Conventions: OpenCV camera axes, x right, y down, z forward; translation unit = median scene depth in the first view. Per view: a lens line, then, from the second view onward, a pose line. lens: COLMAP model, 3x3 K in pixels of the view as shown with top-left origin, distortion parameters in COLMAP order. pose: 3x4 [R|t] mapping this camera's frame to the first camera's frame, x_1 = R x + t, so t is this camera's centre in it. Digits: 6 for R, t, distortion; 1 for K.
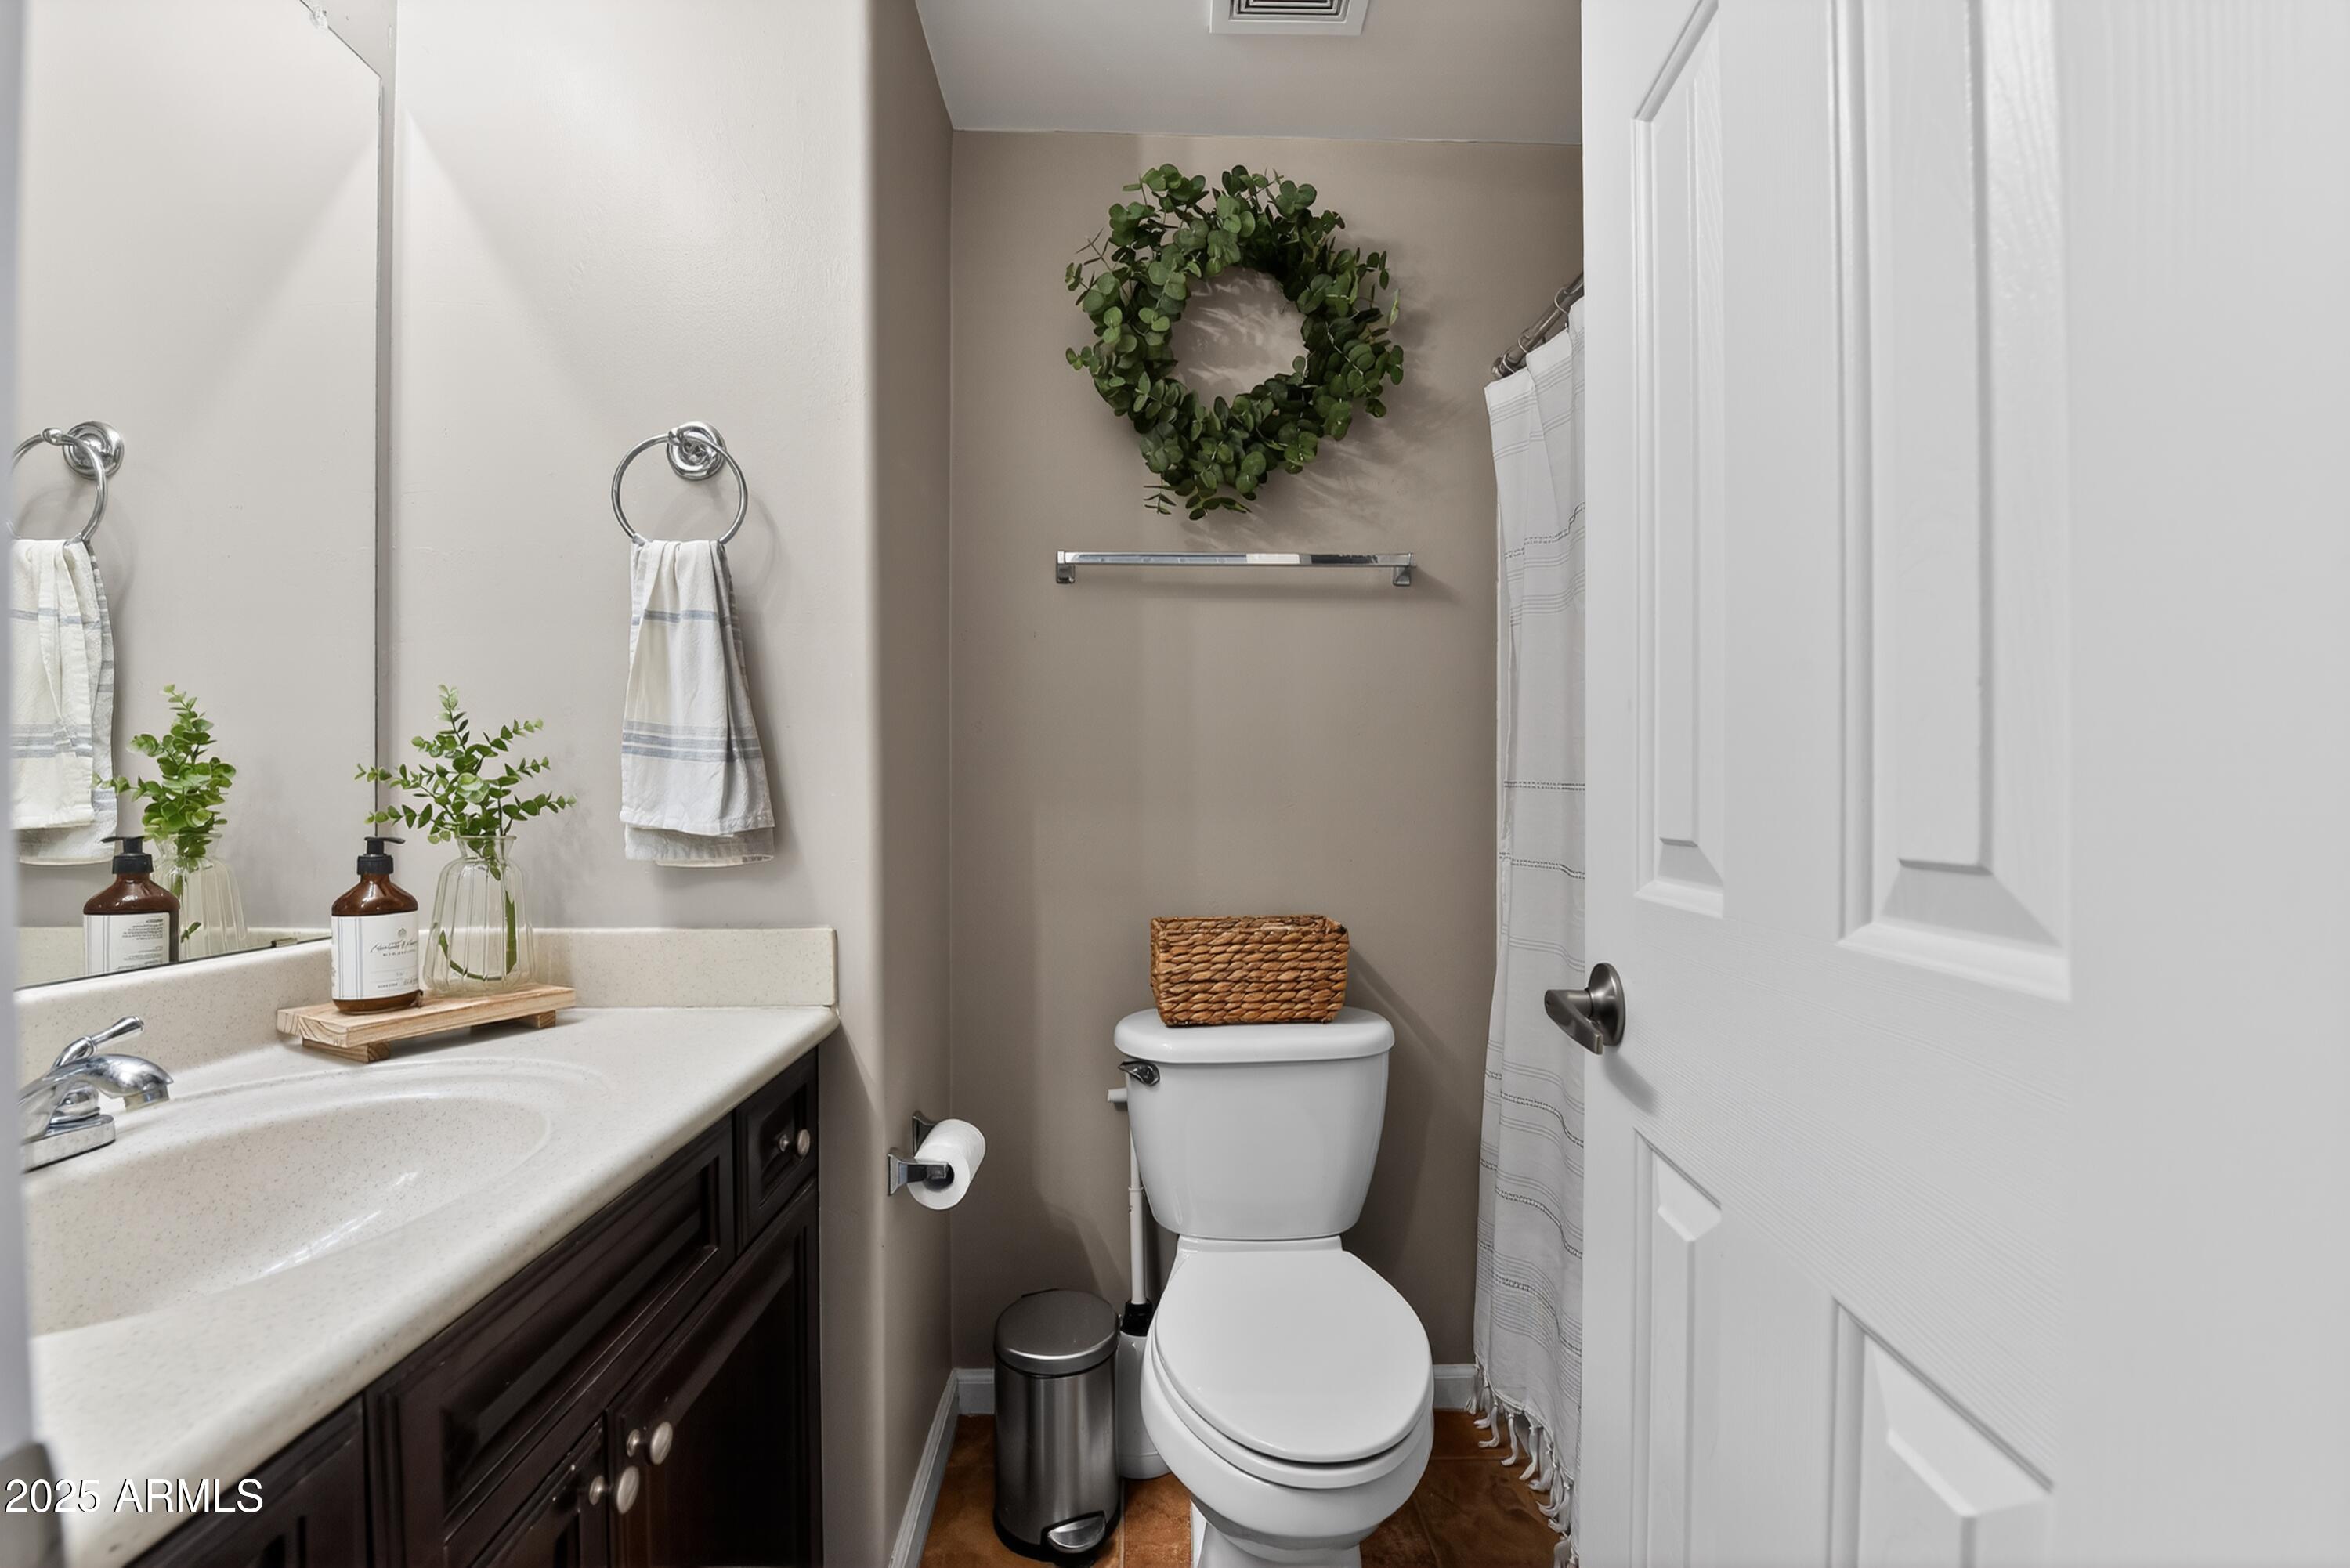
lens RADIAL K [[965.7, 0, 1175.0], [0, 965.7, 784.0], [0, 0, 1]] dist [-0.000657, -0.005823]
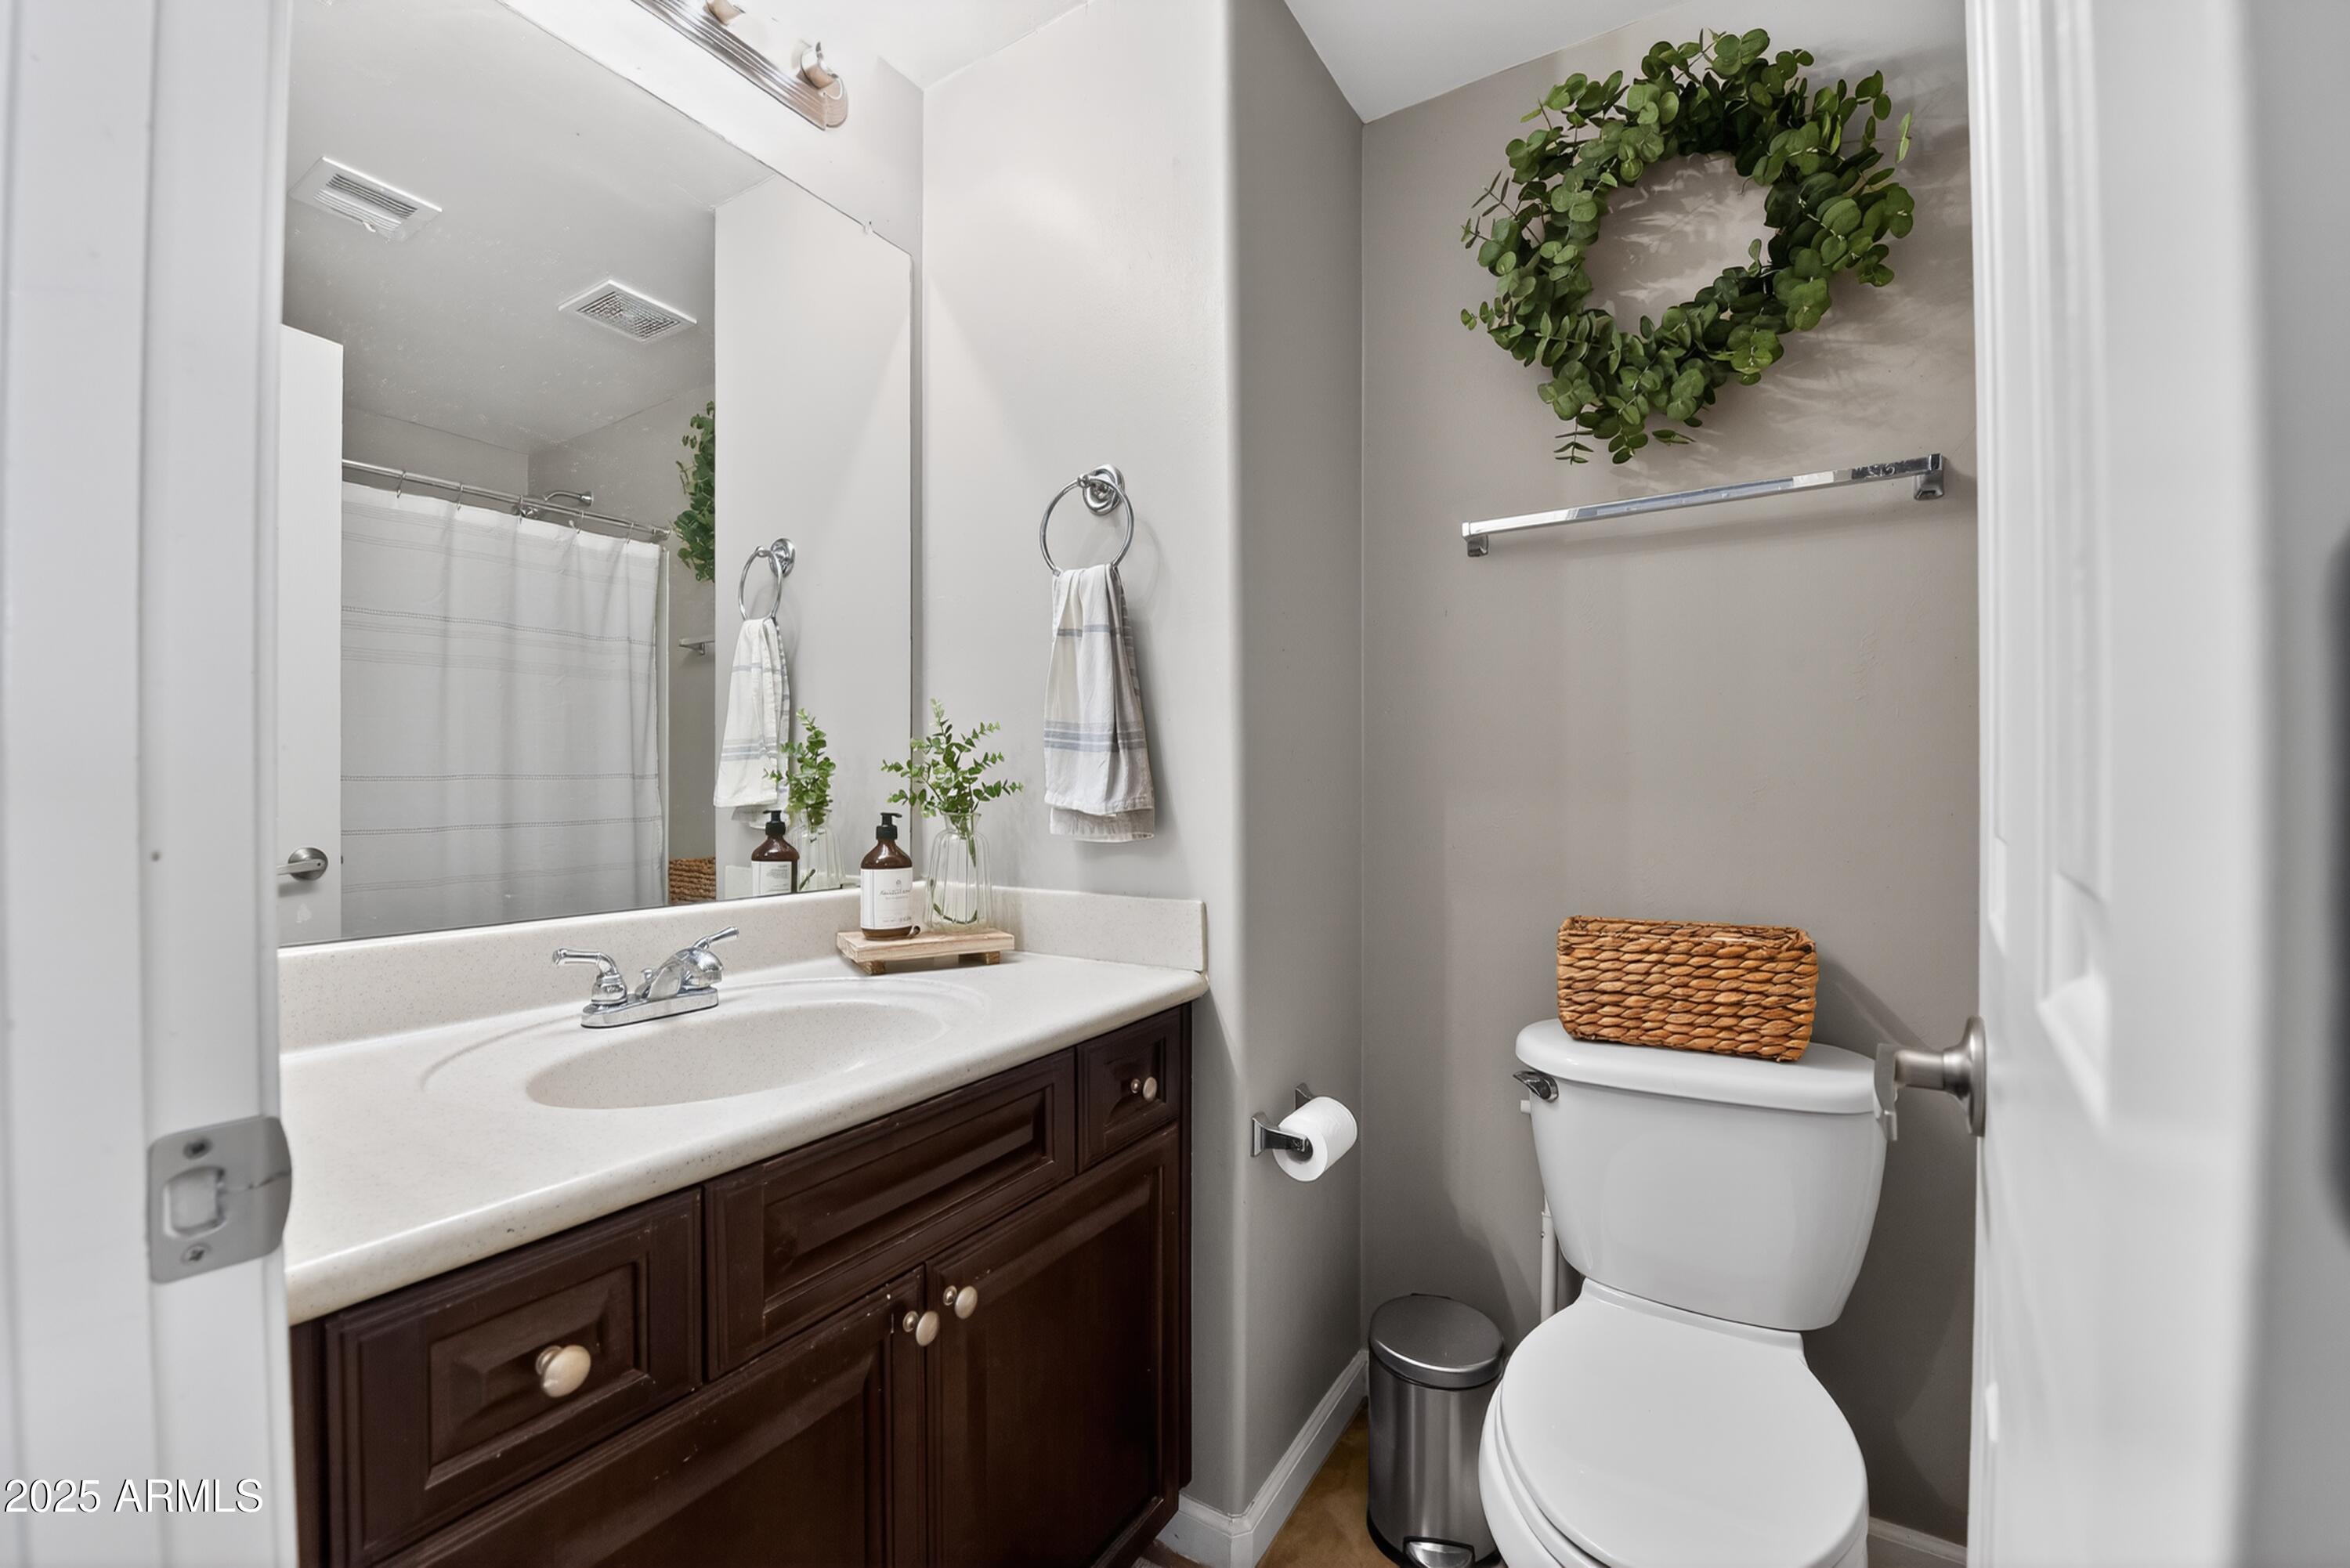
lens RADIAL K [[960.1, 0, 1173.2], [0, 960.1, 766.8], [0, 0, 1]] dist [-0.000938, -0.007797]
pose [[0.828059, -0.013757, -0.560472, 0.189662], [0.010908, 0.999905, -0.008426, 0.004054], [0.560535, 0.000863, 0.828130, 0.062310]]
